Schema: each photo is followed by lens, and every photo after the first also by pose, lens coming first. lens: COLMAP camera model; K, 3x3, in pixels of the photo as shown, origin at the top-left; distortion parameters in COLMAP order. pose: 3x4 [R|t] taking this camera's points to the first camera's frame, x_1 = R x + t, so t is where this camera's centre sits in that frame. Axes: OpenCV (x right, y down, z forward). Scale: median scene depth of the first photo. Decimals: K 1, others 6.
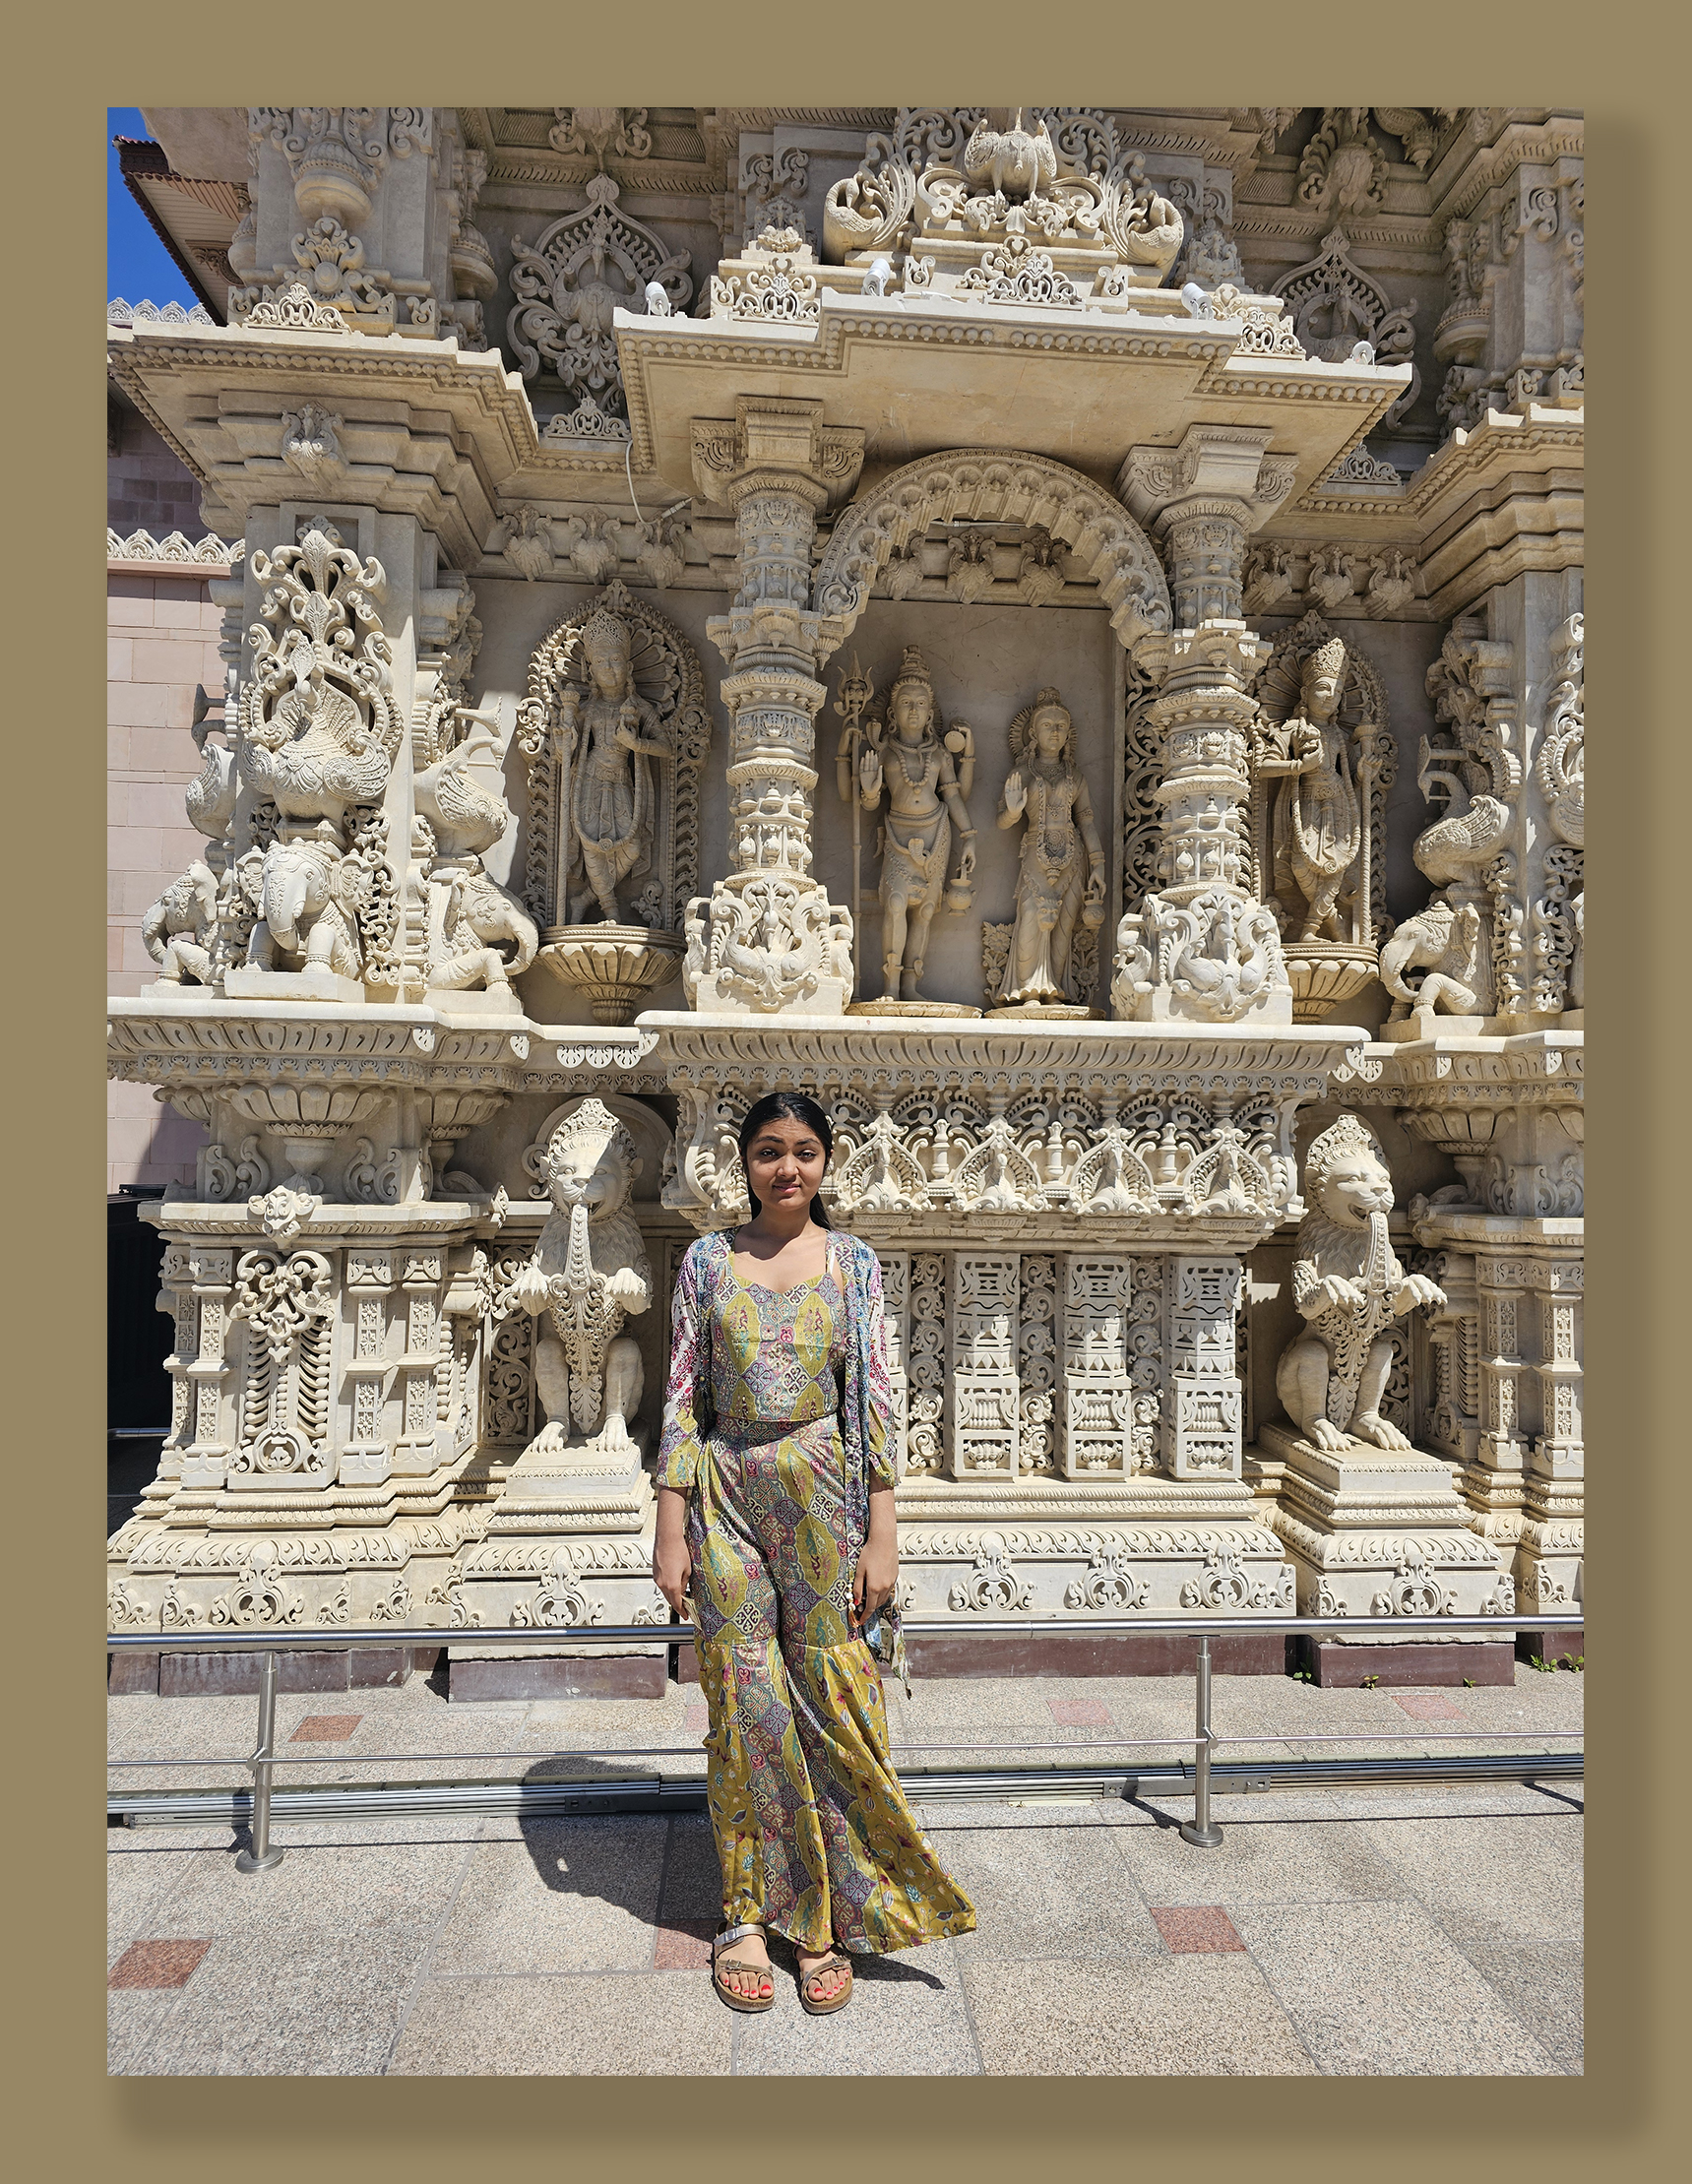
lens RADIAL K [[1352.3, 0, 874.7], [0, 1352.3, 1086.7], [0, 0, 1]] dist [0.057515, -0.064522]
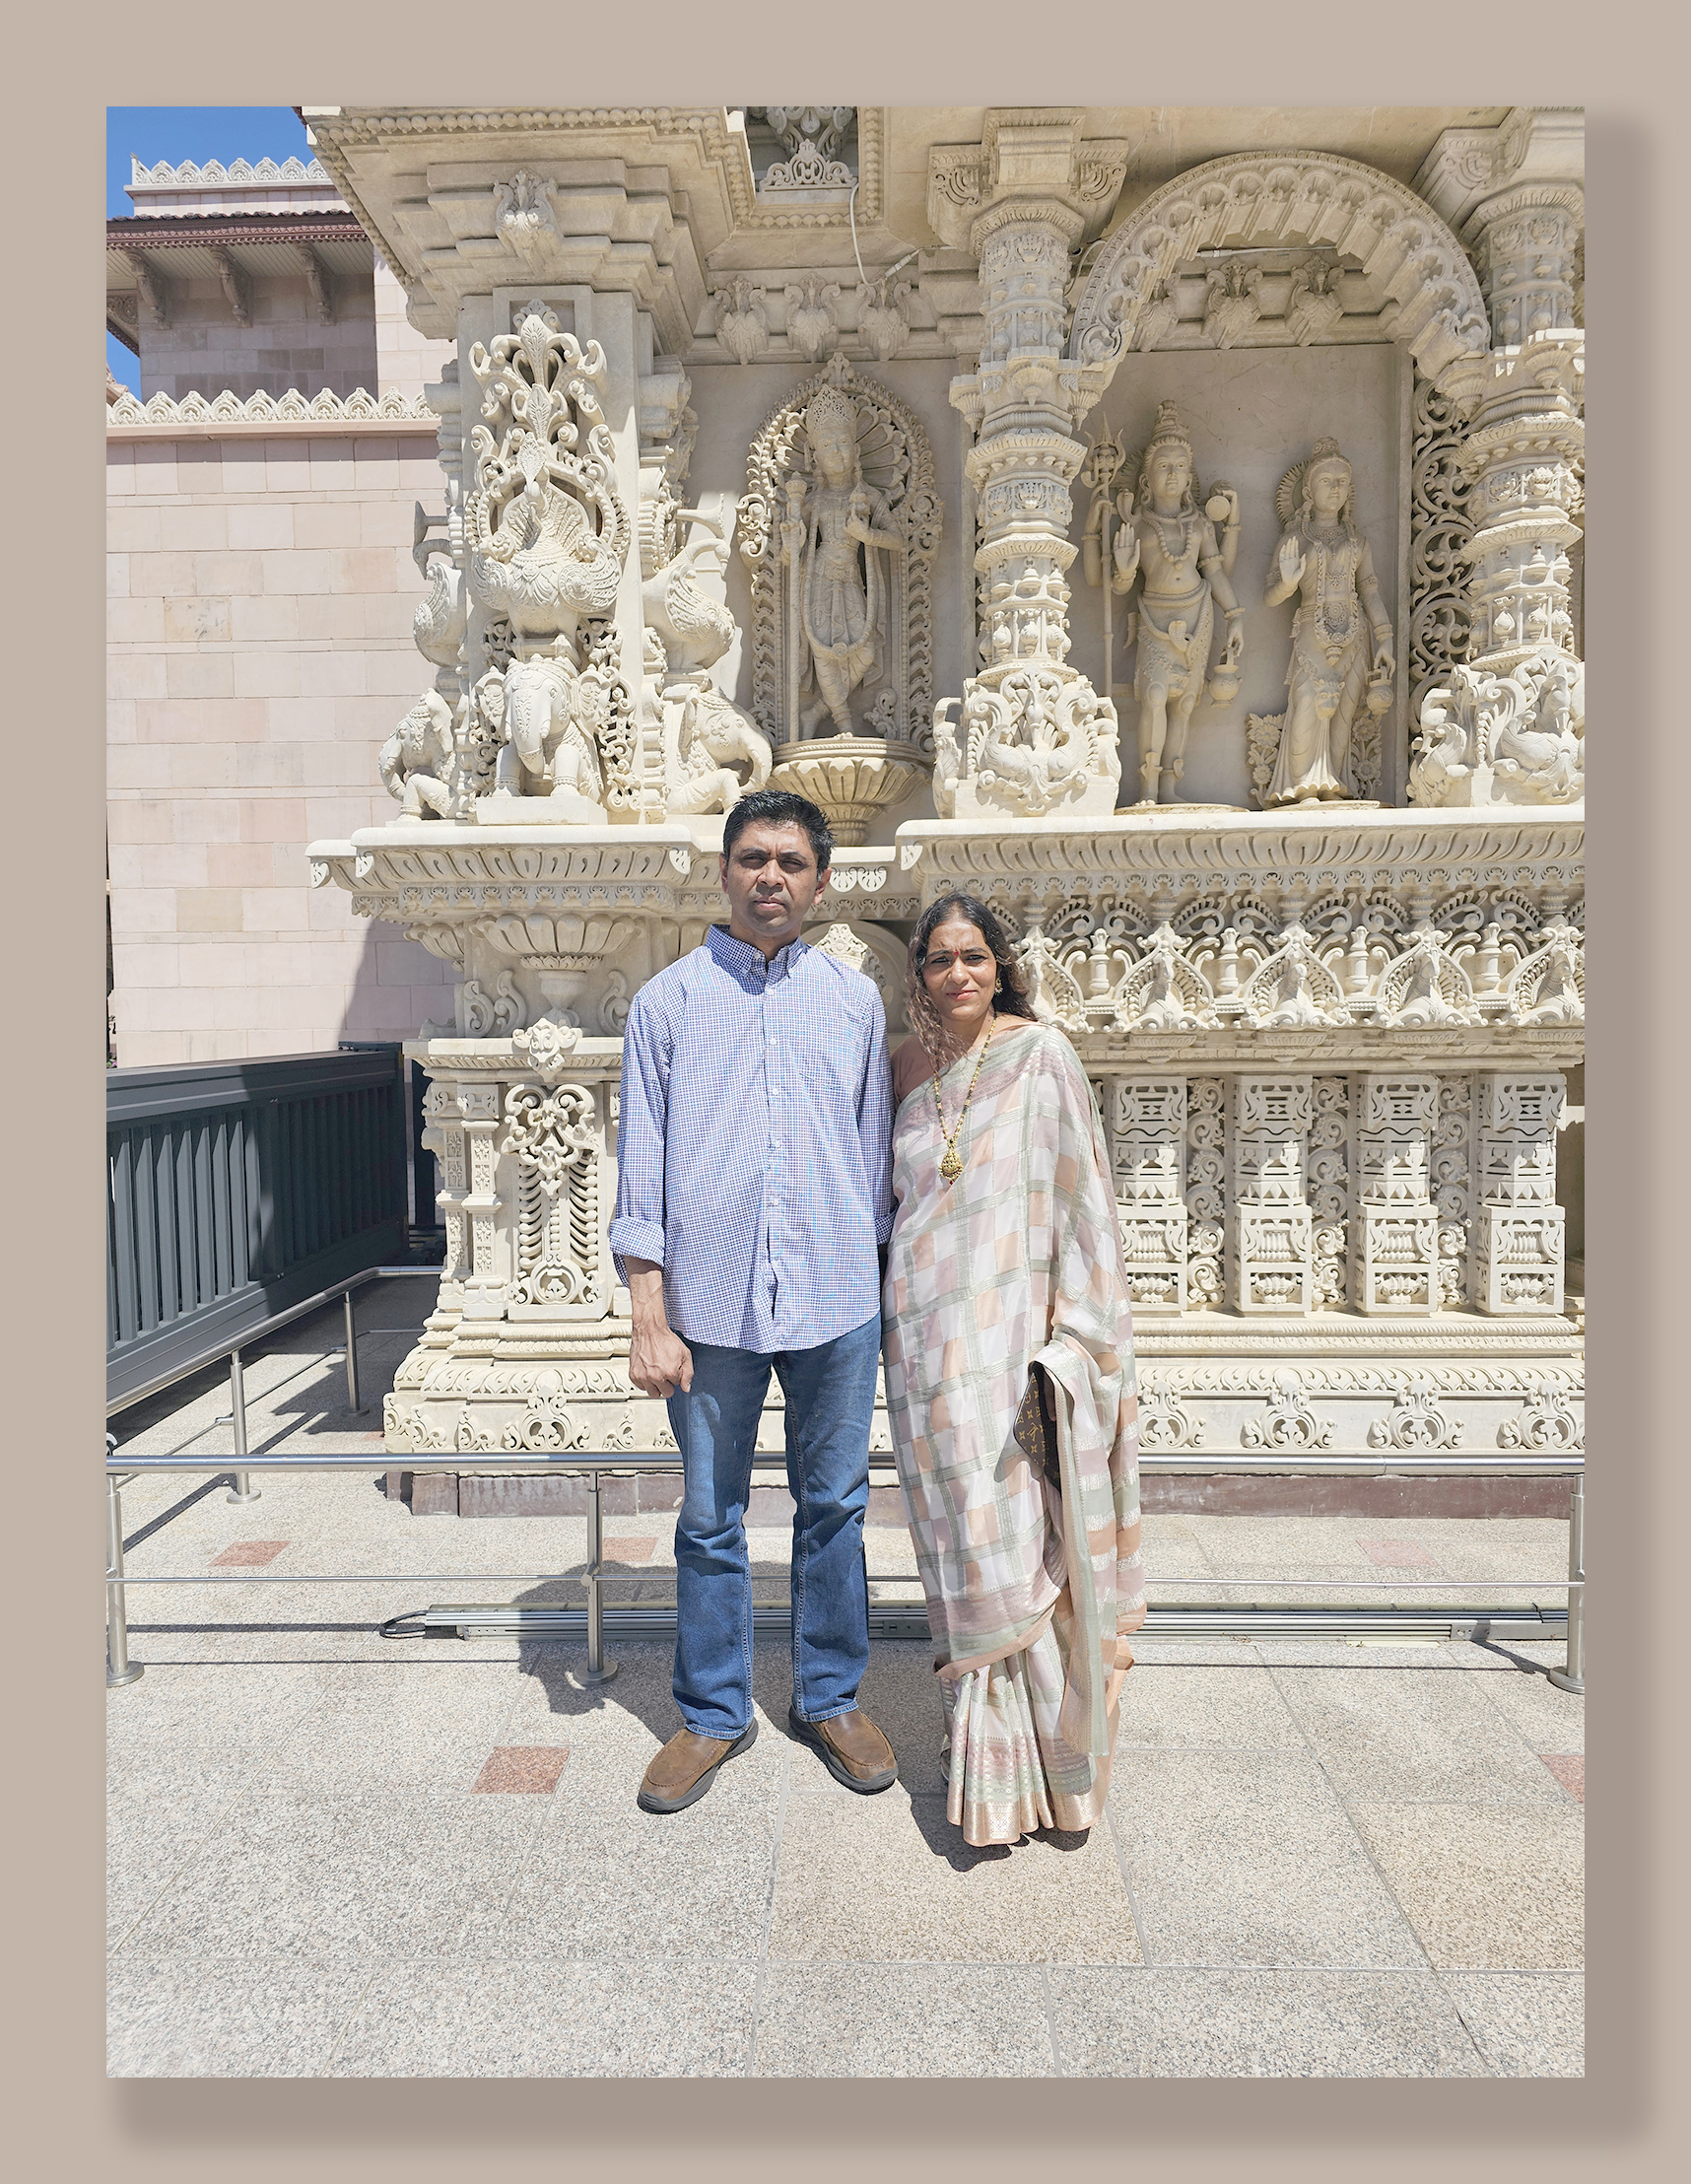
lens RADIAL K [[1361.0, 0, 842.4], [0, 1361.0, 1081.8], [0, 0, 1]] dist [0.052135, -0.054788]
pose [[0.992245, -0.021735, -0.122384, -0.095093], [0.033579, 0.994857, 0.095564, 0.029271], [0.119677, -0.098932, 0.987871, 0.047374]]
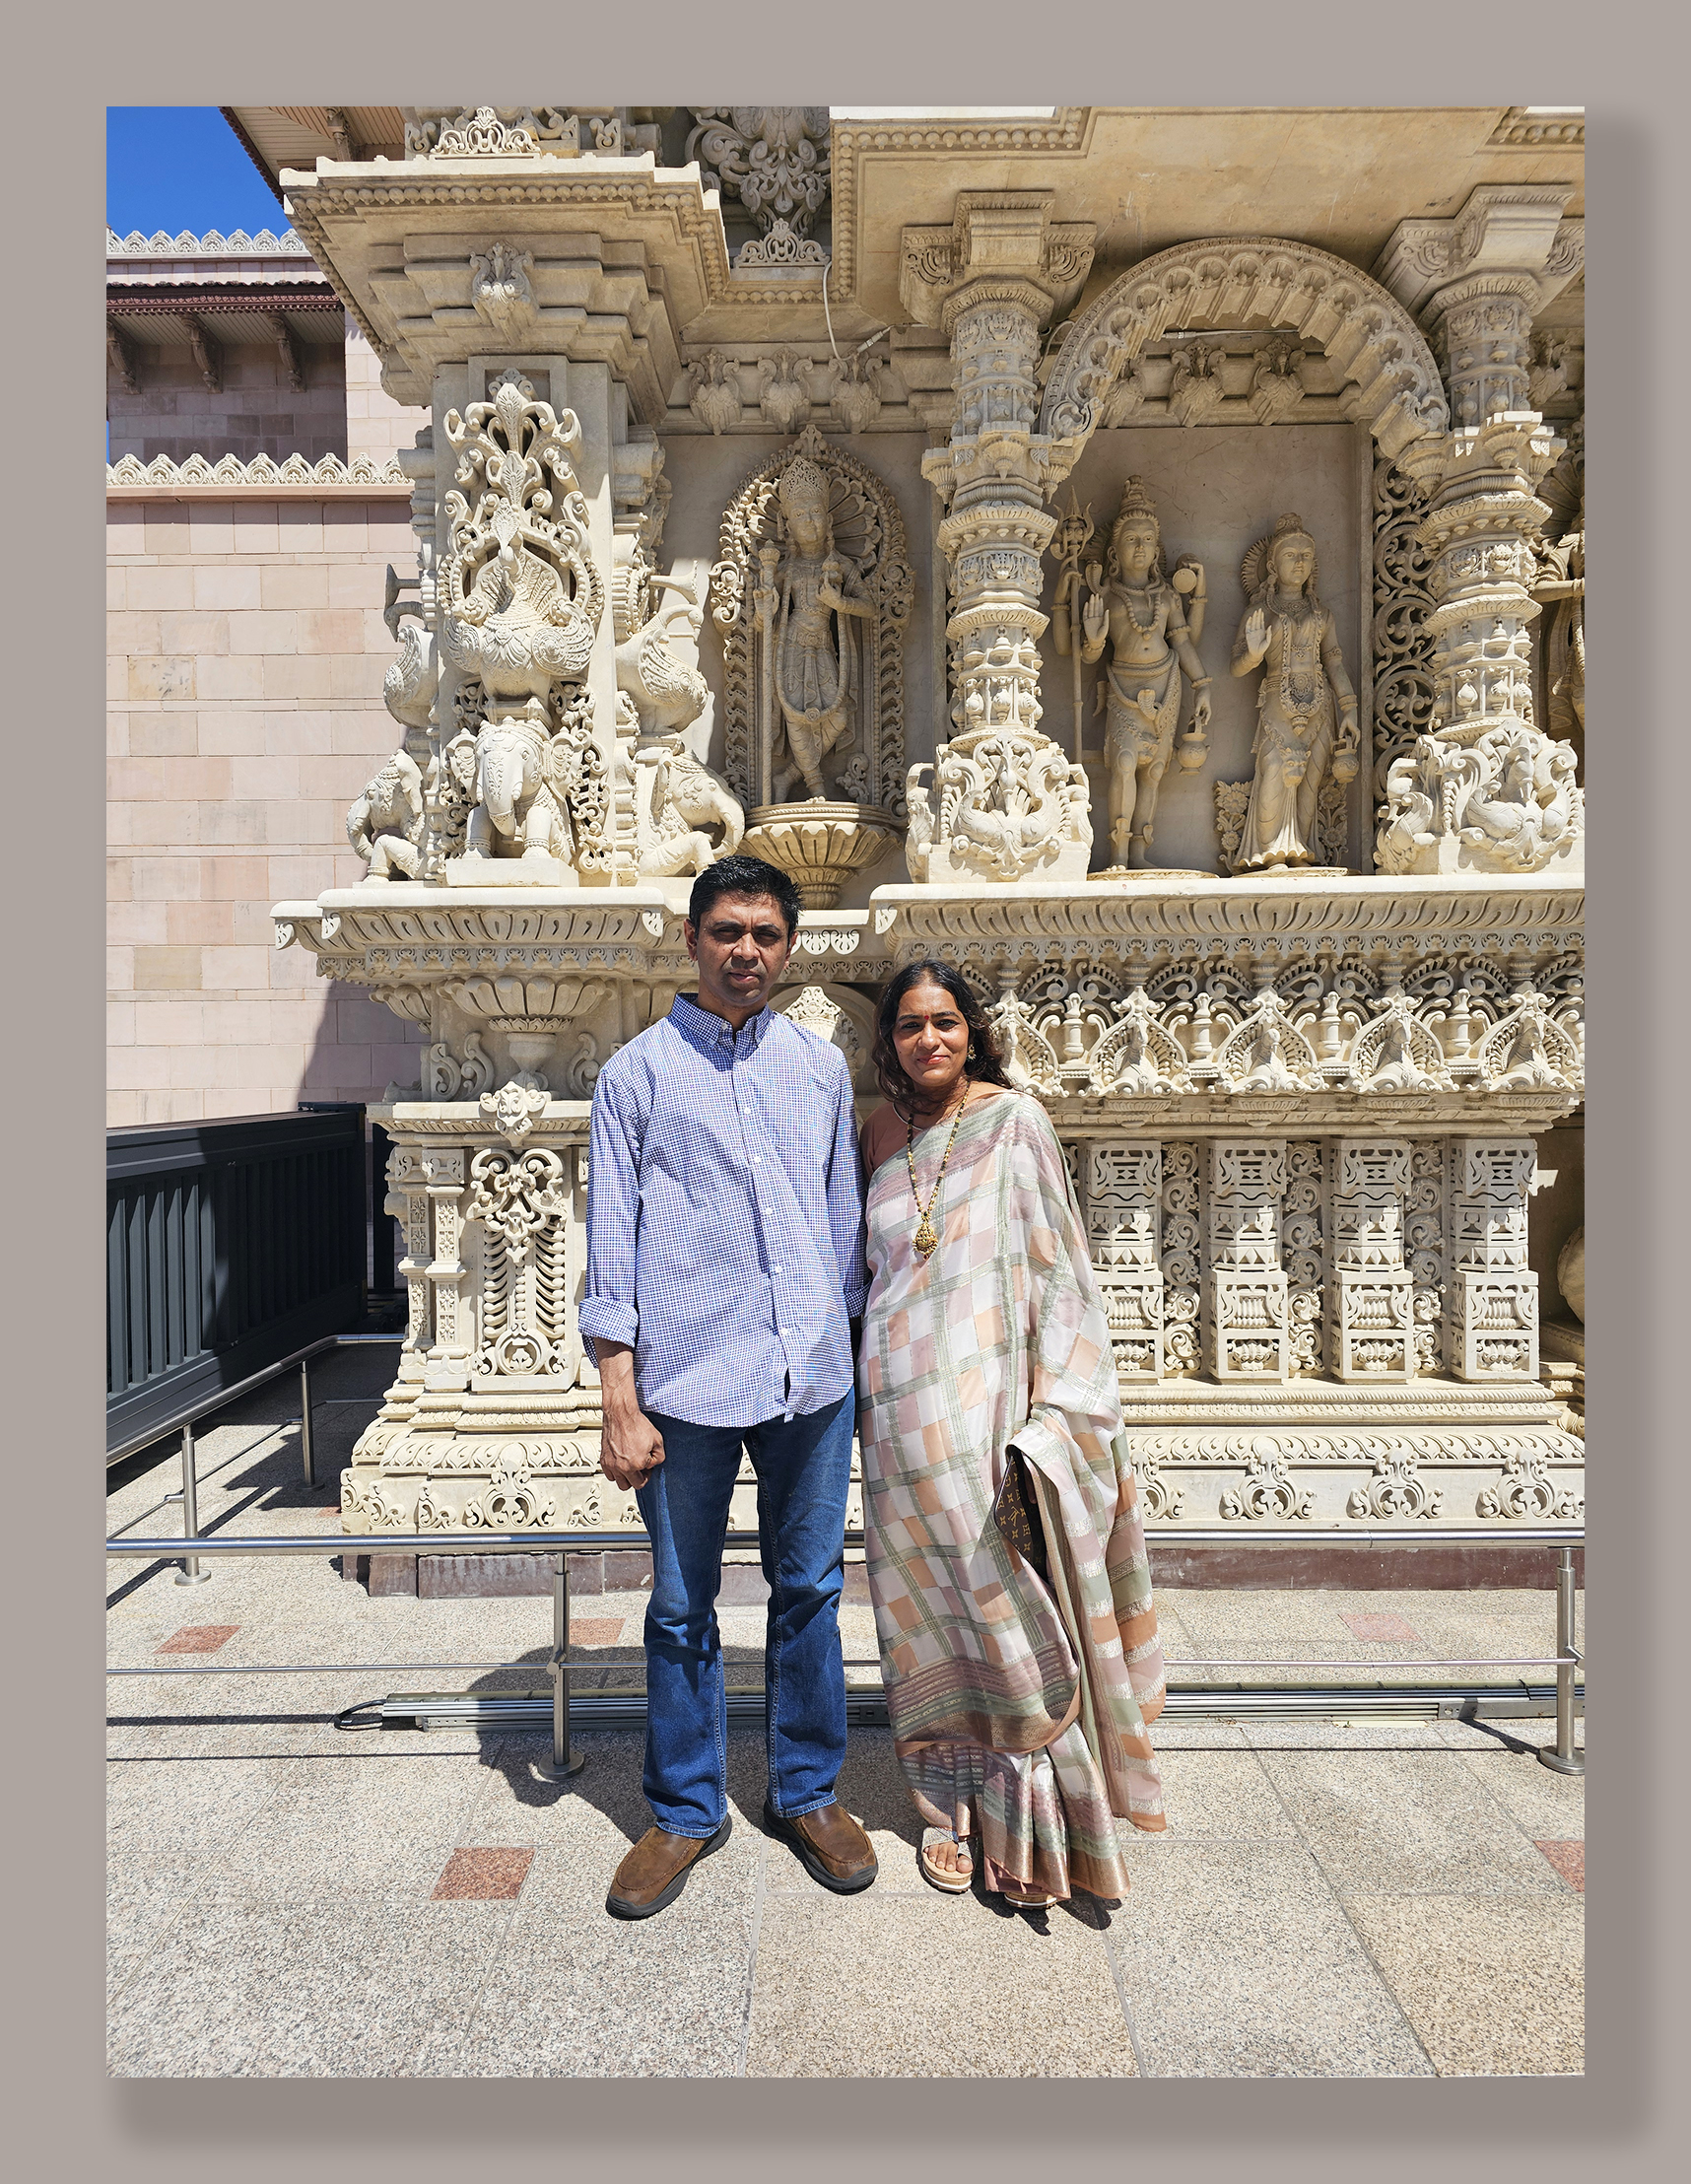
lens RADIAL K [[1358.1, 0, 843.3], [0, 1358.1, 1083.4], [0, 0, 1]] dist [0.055388, -0.060144]
pose [[0.995255, -0.025410, -0.093928, -0.102988], [0.030718, 0.997986, 0.055503, 0.025505], [0.092329, -0.058125, 0.994031, 0.058240]]
